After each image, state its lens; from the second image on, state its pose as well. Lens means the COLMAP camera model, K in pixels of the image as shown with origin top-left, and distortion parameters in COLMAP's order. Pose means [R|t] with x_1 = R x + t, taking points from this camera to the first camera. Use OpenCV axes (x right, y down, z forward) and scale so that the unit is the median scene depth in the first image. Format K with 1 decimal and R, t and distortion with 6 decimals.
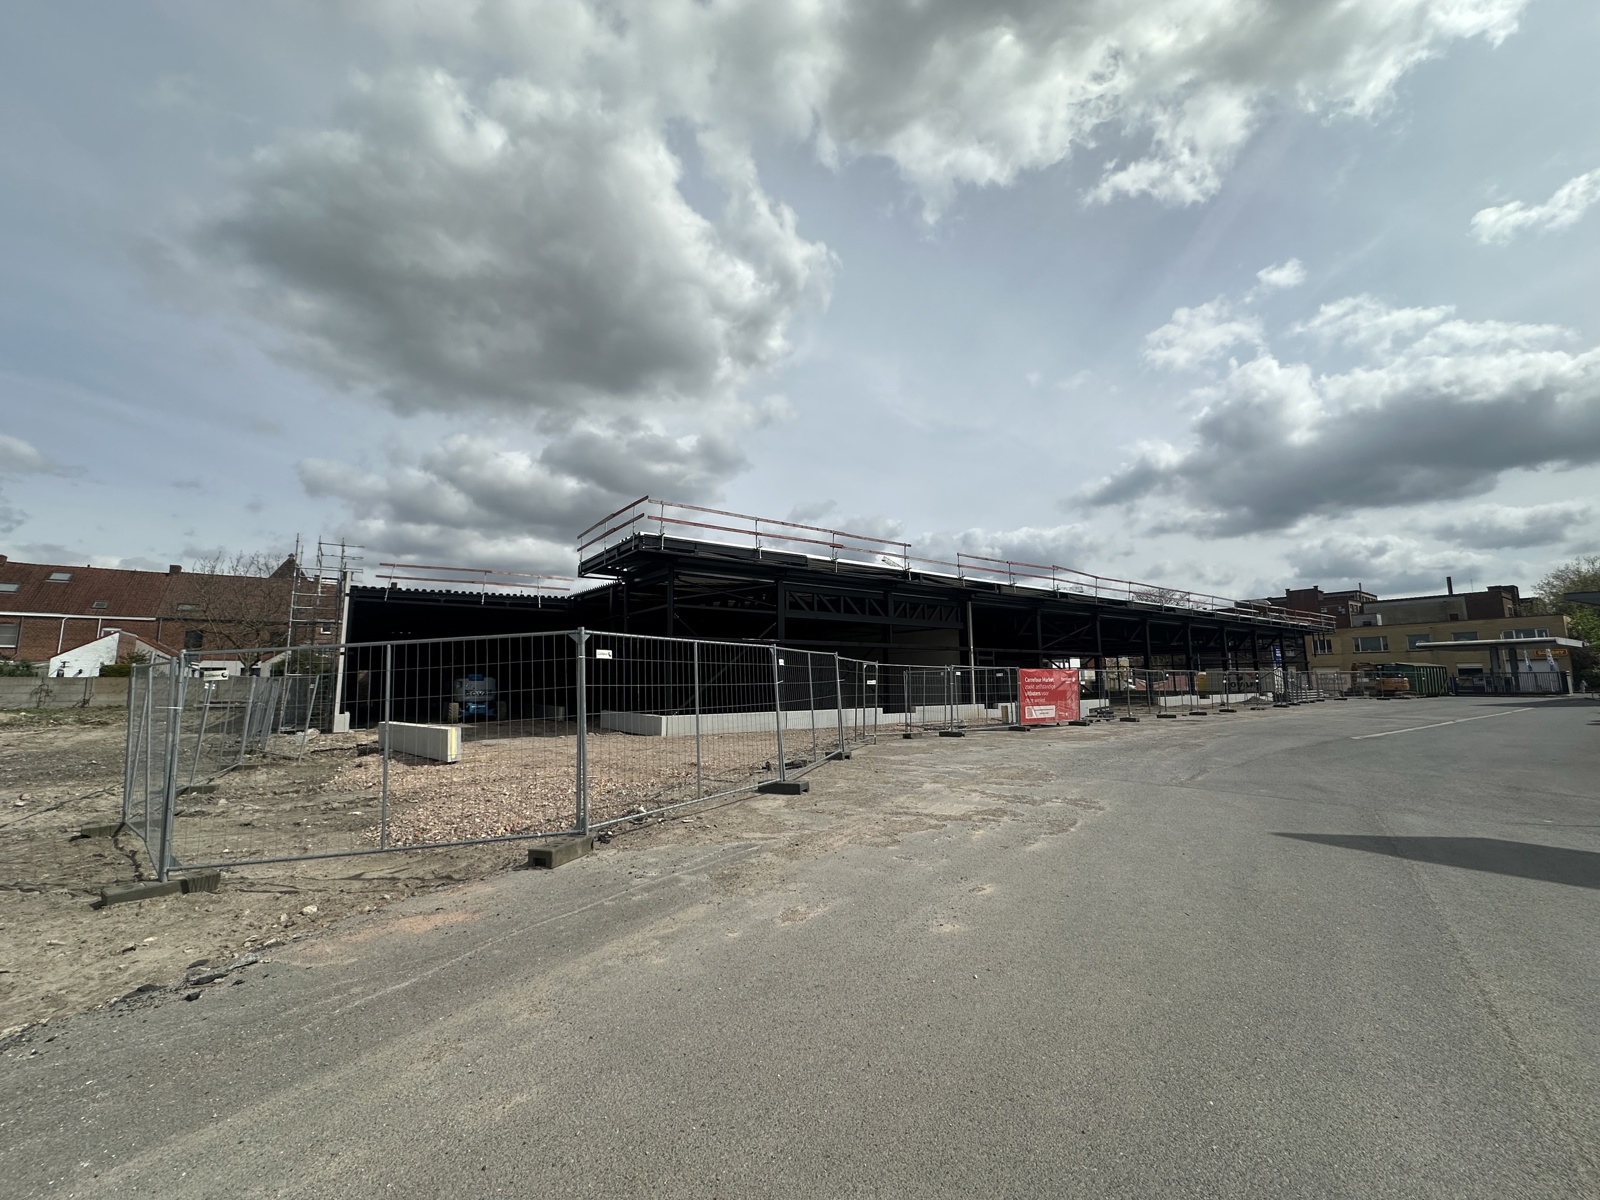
lens RADIAL K [[646.3, 0, 794.4], [0, 646.3, 590.6], [0, 0, 1]] dist [0.002888, -0.000506]
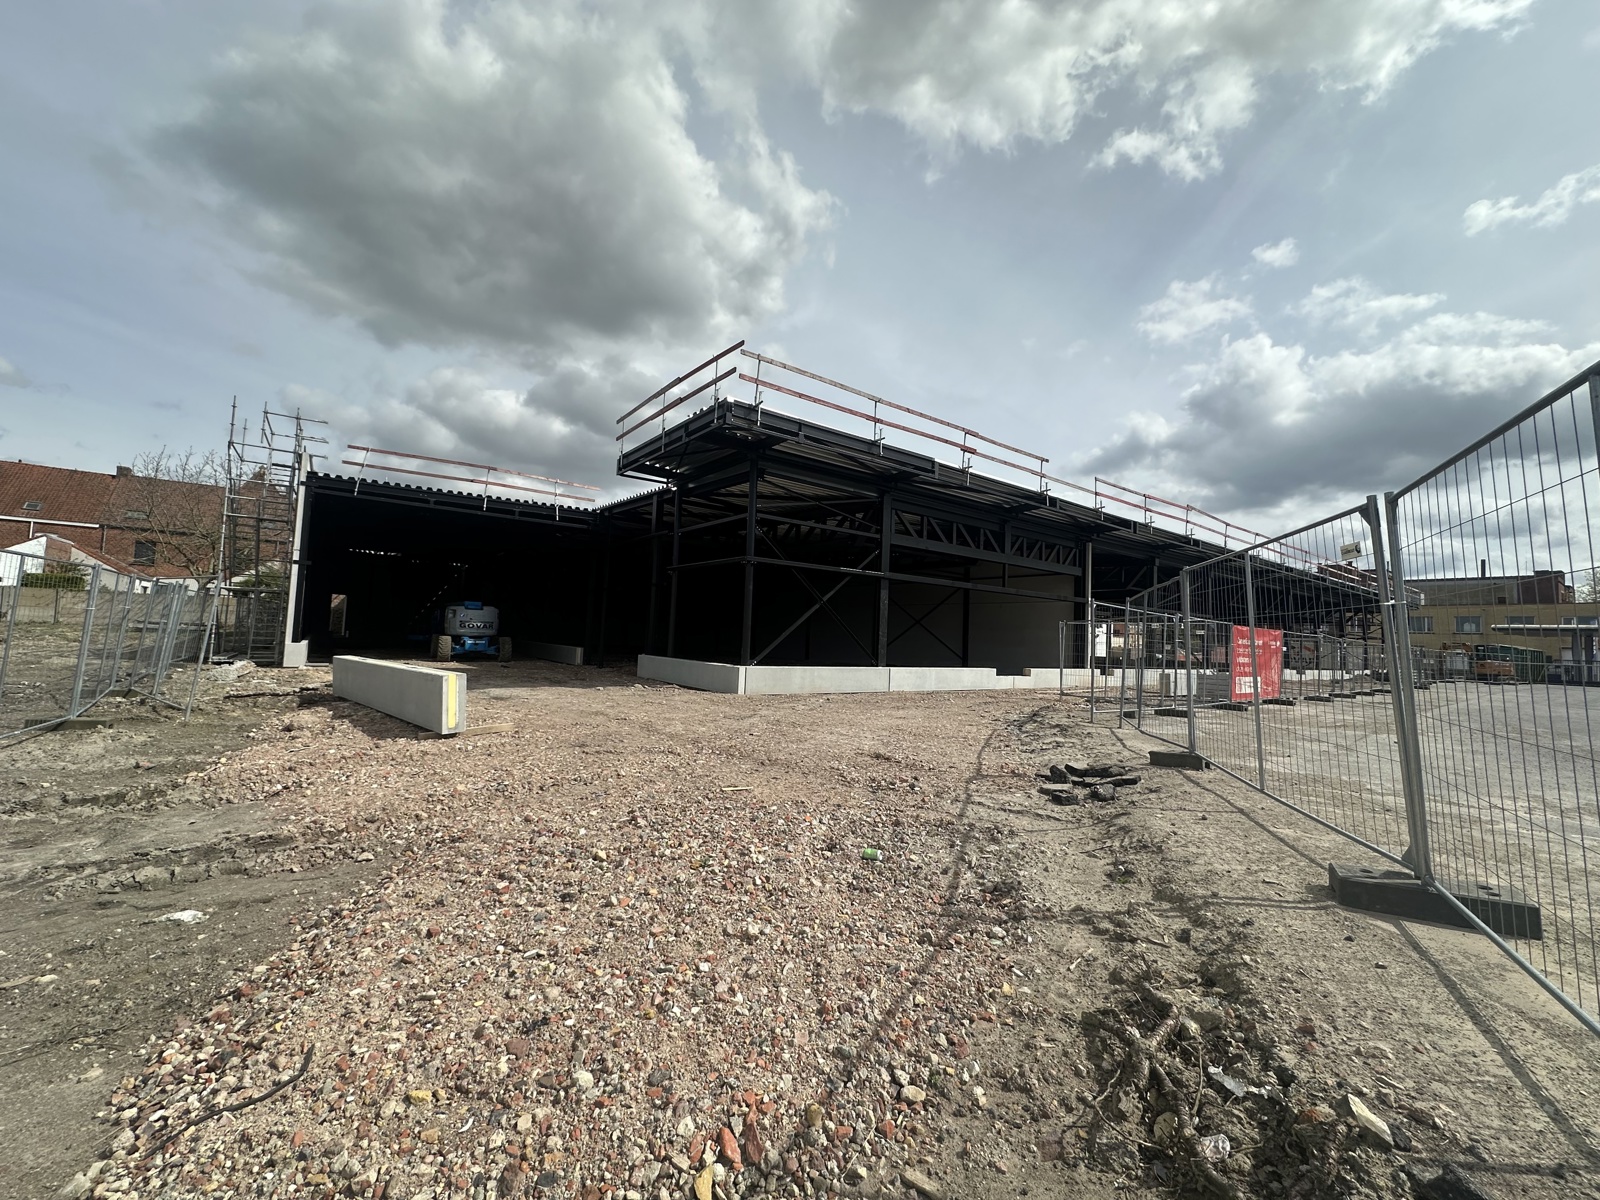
lens RADIAL K [[646.3, 0, 789.4], [0, 646.3, 573.8], [0, 0, 1]] dist [0.002888, -0.000506]
pose [[0.998552, 0.051010, 0.017072, -0.132371], [-0.051727, 0.997664, 0.044626, 0.045746], [-0.014756, -0.045445, 0.998858, 0.232137]]
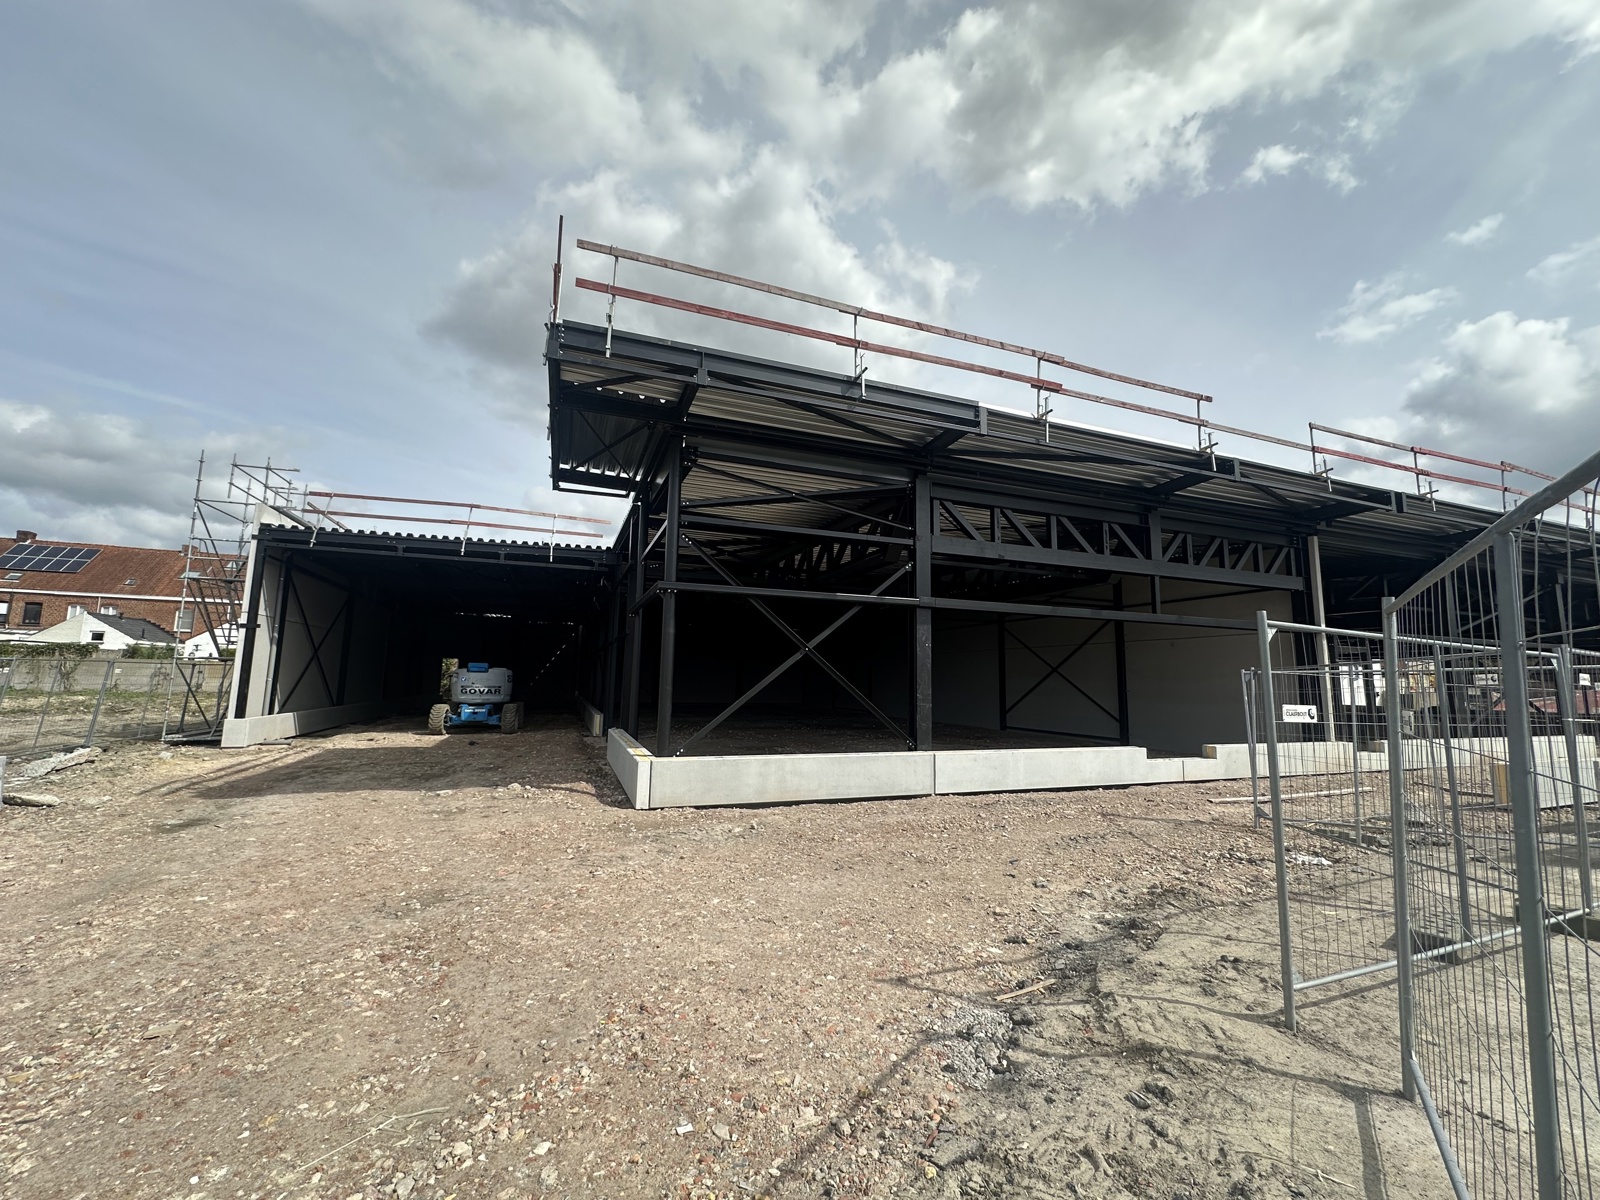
lens RADIAL K [[646.3, 0, 793.7], [0, 646.3, 588.7], [0, 0, 1]] dist [0.002888, -0.000506]
pose [[0.967473, -0.011308, -0.252721, 0.006997], [0.011087, 0.999936, -0.002299, 0.063489], [0.252731, -0.000578, 0.967536, 0.477096]]
